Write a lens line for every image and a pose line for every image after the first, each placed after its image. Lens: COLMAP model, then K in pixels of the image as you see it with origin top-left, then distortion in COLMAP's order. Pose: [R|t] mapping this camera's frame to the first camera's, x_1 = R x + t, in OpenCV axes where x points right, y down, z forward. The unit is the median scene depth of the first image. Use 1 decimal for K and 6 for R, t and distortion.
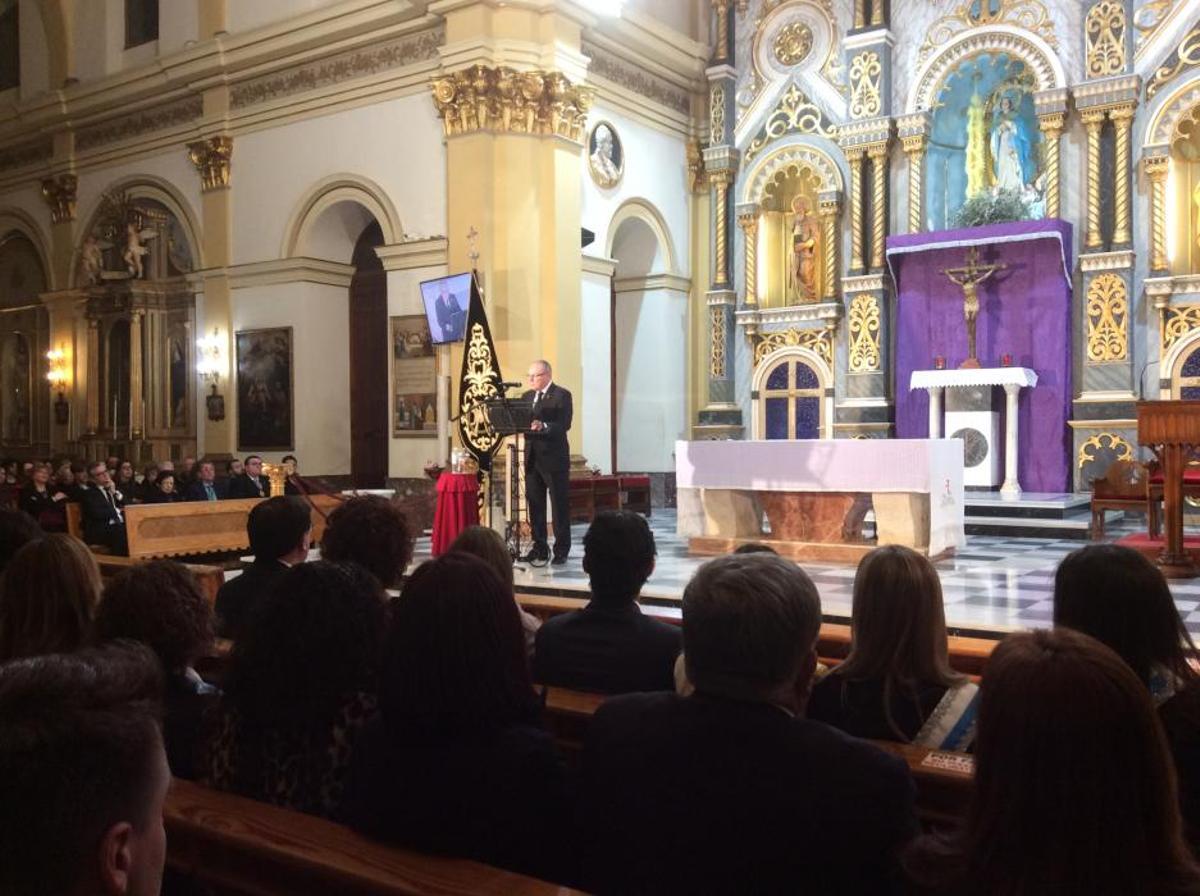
lens RADIAL K [[1106.3, 0, 601.2], [0, 1106.3, 471.8], [0, 0, 1]] dist [0.017183, 0.000000]
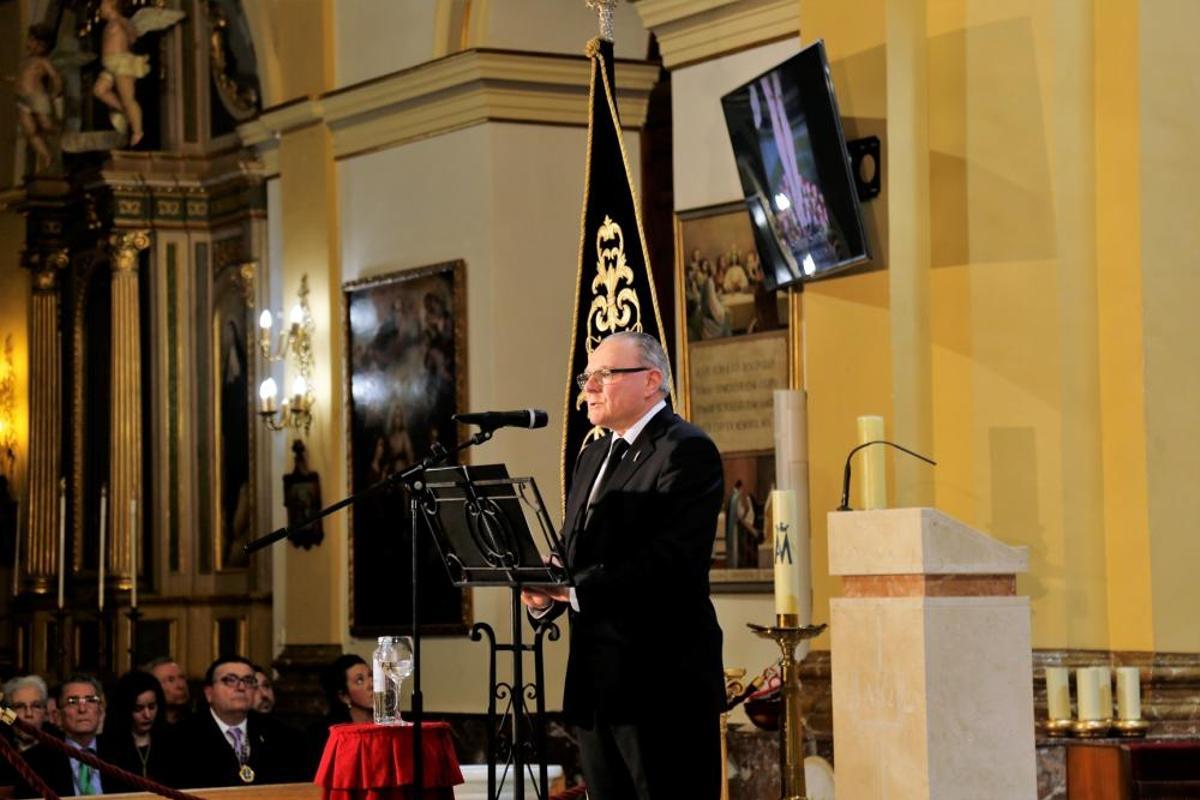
lens RADIAL K [[3354.2, 0, 586.6], [0, 3354.2, 391.5], [0, 0, 1]] dist [0.595398, 0.000000]
pose [[0.903791, -0.037442, -0.426333, 0.191168], [0.000503, 0.996258, -0.086429, -0.005191], [0.427974, 0.077899, 0.900428, 0.120470]]
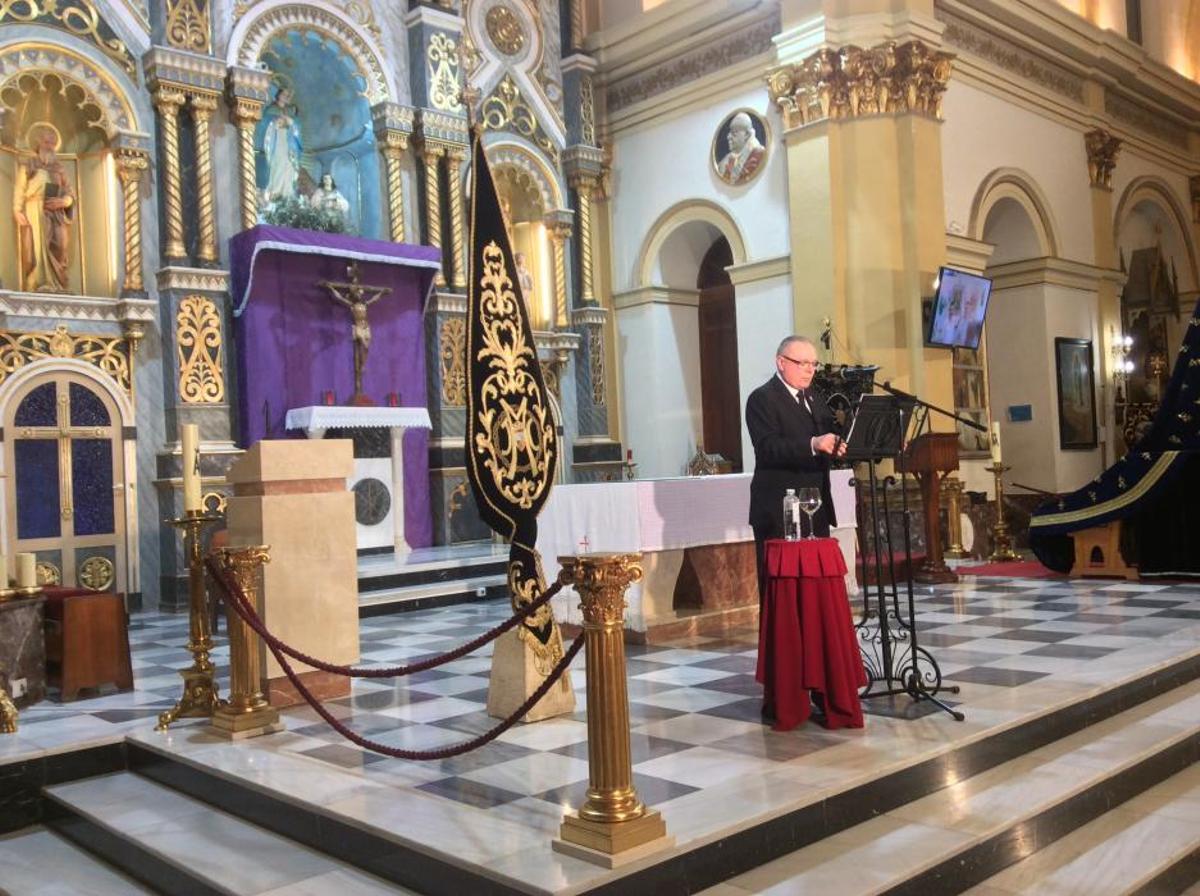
lens RADIAL K [[1106.3, 0, 601.8], [0, 1106.3, 468.0], [0, 0, 1]] dist [0.017183, 0.000000]
pose [[0.207622, 0.002089, 0.978207, -0.401073], [0.074413, 0.997066, -0.017923, -0.017602], [-0.975375, 0.076512, 0.206858, 0.605377]]
